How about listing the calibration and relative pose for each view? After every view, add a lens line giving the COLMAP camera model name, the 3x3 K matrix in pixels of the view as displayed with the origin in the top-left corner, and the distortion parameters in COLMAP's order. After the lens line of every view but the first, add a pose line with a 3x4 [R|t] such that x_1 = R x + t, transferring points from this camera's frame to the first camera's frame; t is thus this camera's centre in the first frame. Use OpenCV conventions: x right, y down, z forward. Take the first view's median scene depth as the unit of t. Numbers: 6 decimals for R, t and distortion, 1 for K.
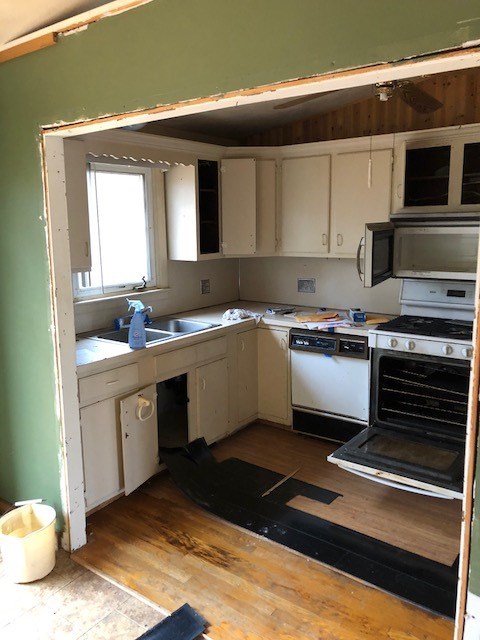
lens RADIAL K [[525.8, 0, 238.8], [0, 525.8, 319.0], [0, 0, 1]] dist [0.013871, 0.014047]
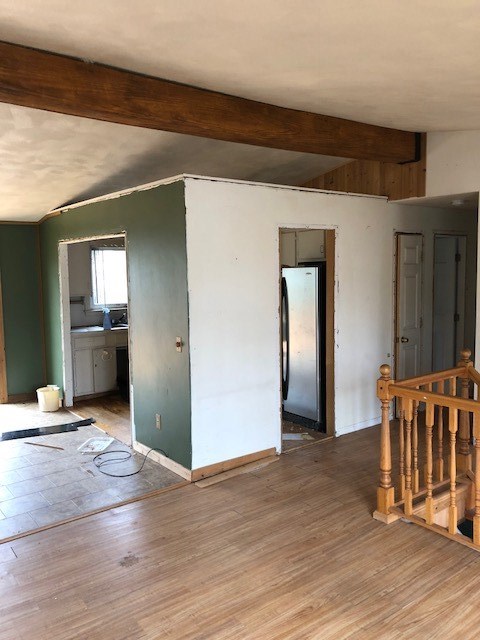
lens RADIAL K [[525.8, 0, 239.0], [0, 525.8, 320.4], [0, 0, 1]] dist [0.013871, 0.014047]
pose [[0.959051, 0.022333, -0.282353, 1.017270], [-0.042608, 0.996918, -0.065872, 0.146210], [0.280012, 0.075205, 0.957046, -1.031619]]
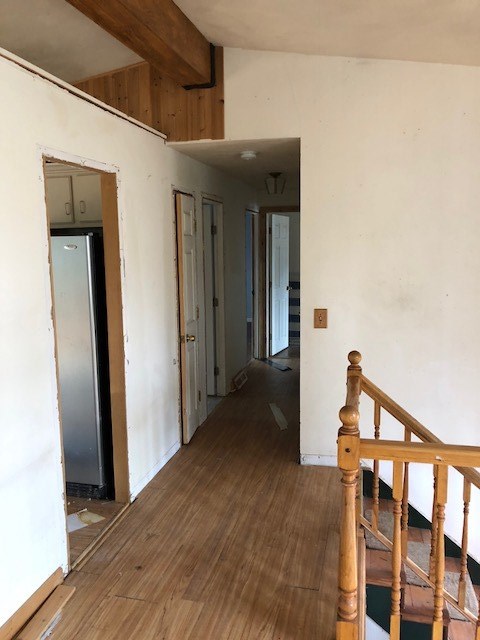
lens RADIAL K [[525.8, 0, 238.6], [0, 525.8, 317.4], [0, 0, 1]] dist [0.013871, 0.014047]
pose [[0.924761, -0.056409, 0.376344, 0.651421], [0.071049, 0.997156, -0.025122, 0.054650], [-0.373857, 0.049970, 0.926139, -0.386114]]
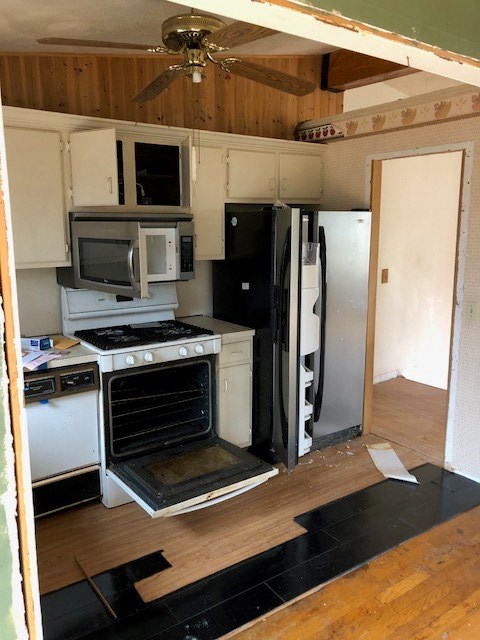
lens RADIAL K [[525.8, 0, 237.9], [0, 525.8, 315.4], [0, 0, 1]] dist [0.013871, 0.014047]
pose [[0.309181, -0.152210, 0.938743, -0.499698], [0.169955, 0.980061, 0.102934, -0.093676], [-0.935694, 0.127719, 0.328885, 0.582986]]
